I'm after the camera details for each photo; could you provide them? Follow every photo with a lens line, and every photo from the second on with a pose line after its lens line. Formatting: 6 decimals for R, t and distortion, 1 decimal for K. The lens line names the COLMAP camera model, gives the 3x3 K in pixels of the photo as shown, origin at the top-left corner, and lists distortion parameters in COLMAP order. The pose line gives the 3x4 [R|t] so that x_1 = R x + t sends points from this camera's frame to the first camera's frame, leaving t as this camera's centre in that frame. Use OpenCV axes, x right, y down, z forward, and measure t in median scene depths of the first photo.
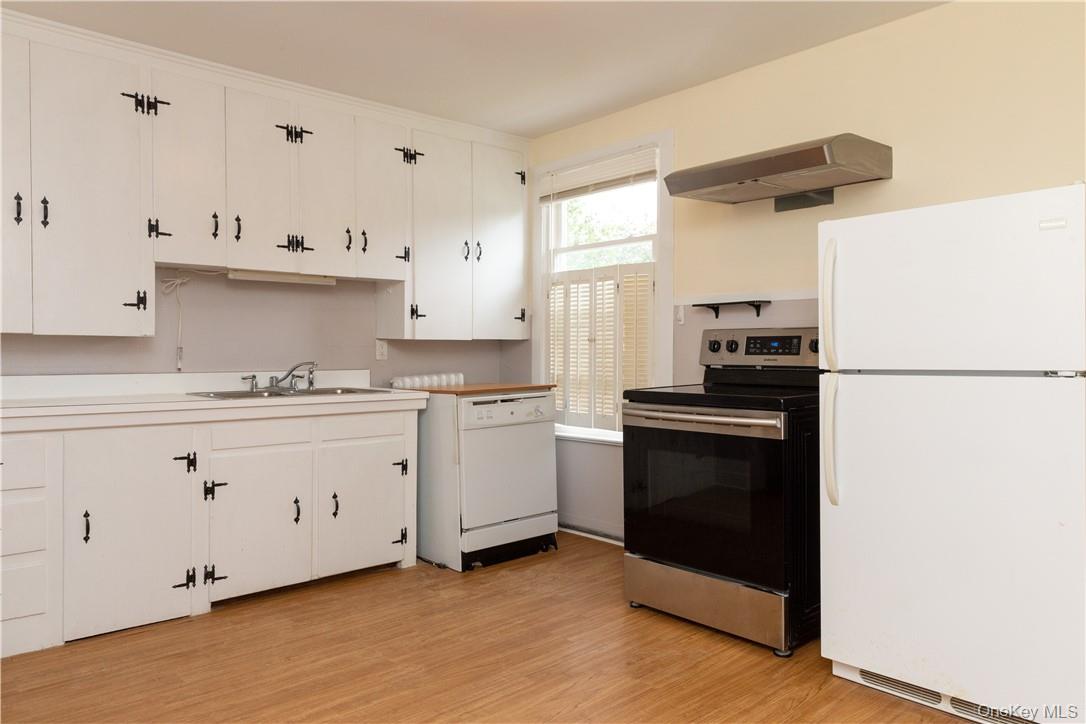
lens RADIAL K [[748.5, 0, 543.1], [0, 748.5, 366.3], [0, 0, 1]] dist [0.004666, -0.000657]
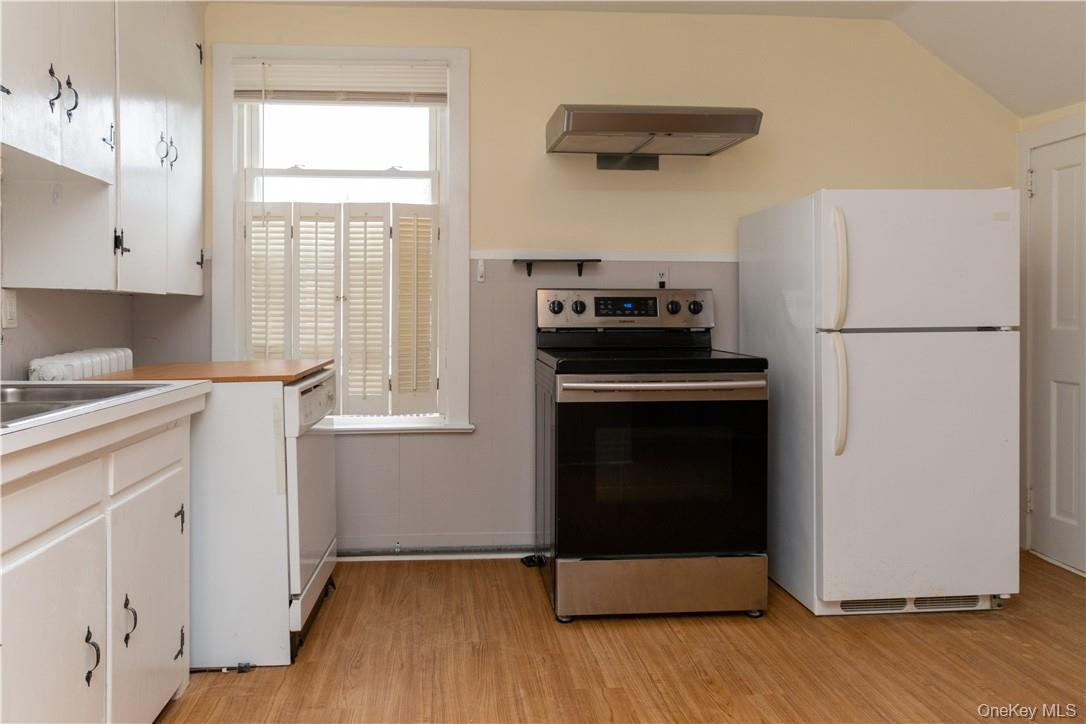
lens RADIAL K [[743.5, 0, 499.4], [0, 743.5, 326.7], [0, 0, 1]] dist [0.001540, 0.001207]
pose [[0.615953, -0.012481, 0.787684, -0.541022], [0.016396, 0.999861, 0.003022, -0.007384], [-0.787612, 0.011053, 0.616072, 0.526555]]
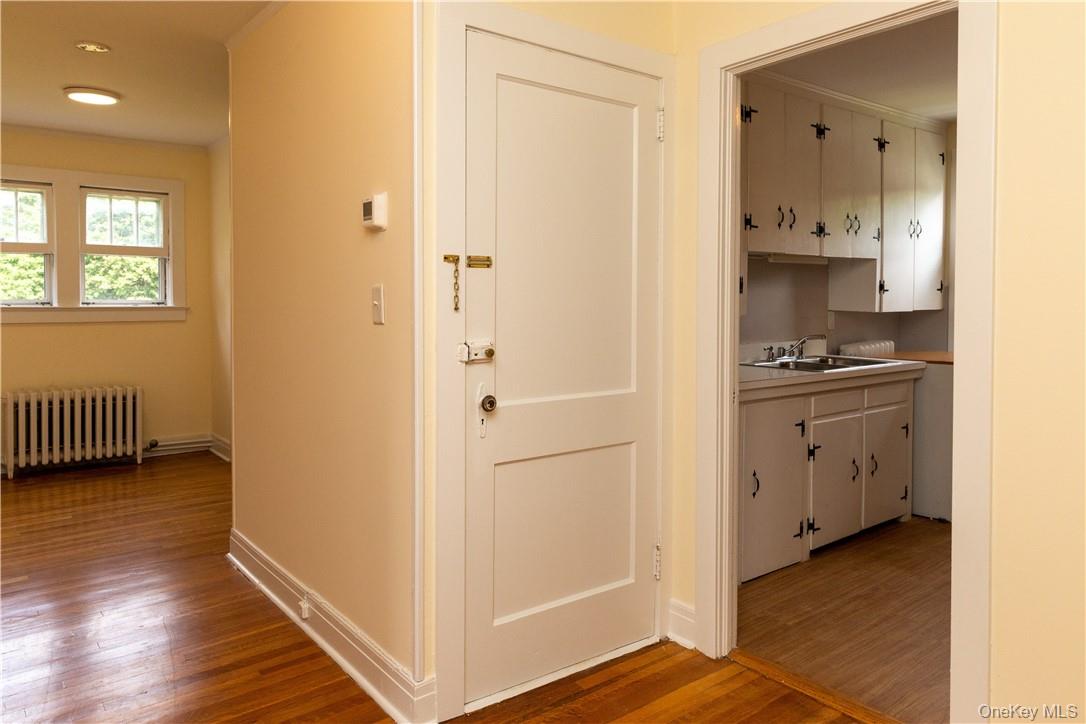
lens RADIAL K [[738.0, 0, 541.5], [0, 738.0, 314.3], [0, 0, 1]] dist [0.008073, 0.000046]
pose [[0.997615, -0.000797, -0.069021, -0.733158], [0.001029, 0.999994, 0.003337, -0.045653], [0.069018, -0.003400, 0.997610, -0.140977]]
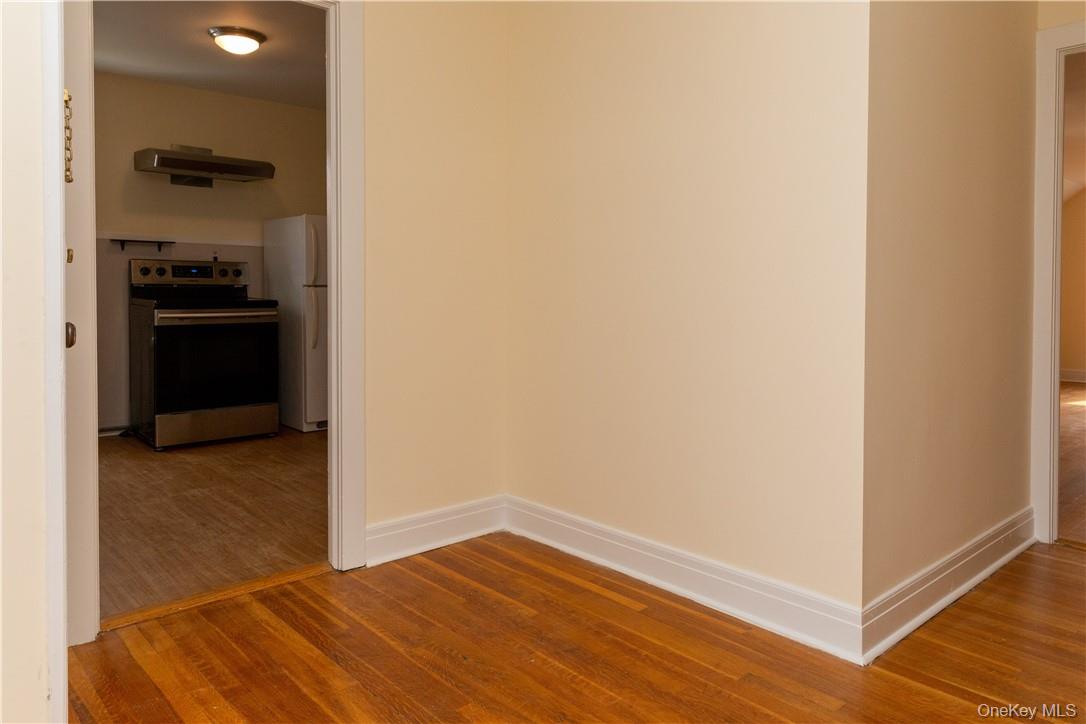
lens RADIAL K [[746.7, 0, 565.6], [0, 746.7, 310.1], [0, 0, 1]] dist [-0.002582, -0.001824]
pose [[-0.017107, -0.033630, 0.999288, -1.262805], [0.009593, 0.999383, 0.033798, 0.007568], [-0.999808, 0.010164, -0.016773, 0.233391]]
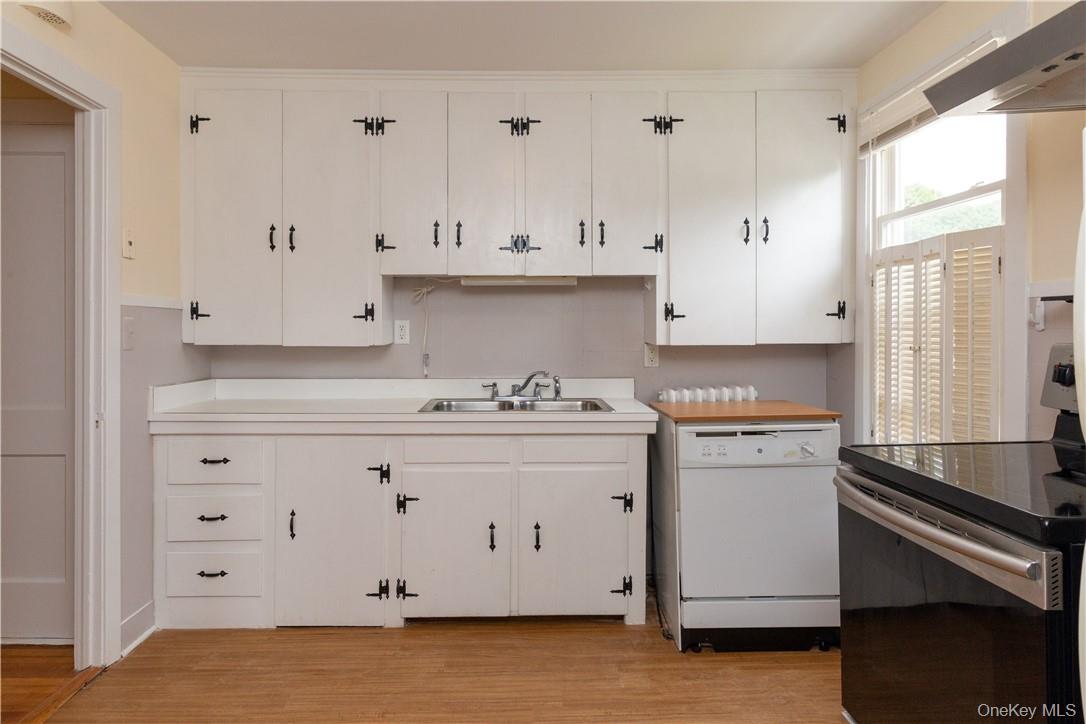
lens RADIAL K [[732.1, 0, 525.4], [0, 732.1, 331.8], [0, 0, 1]] dist [0.006992, 0.000150]
pose [[0.754423, 0.002048, -0.656385, 0.294482], [-0.011233, 0.999889, -0.009791, -0.050853], [0.656292, 0.014760, 0.754362, 0.353222]]
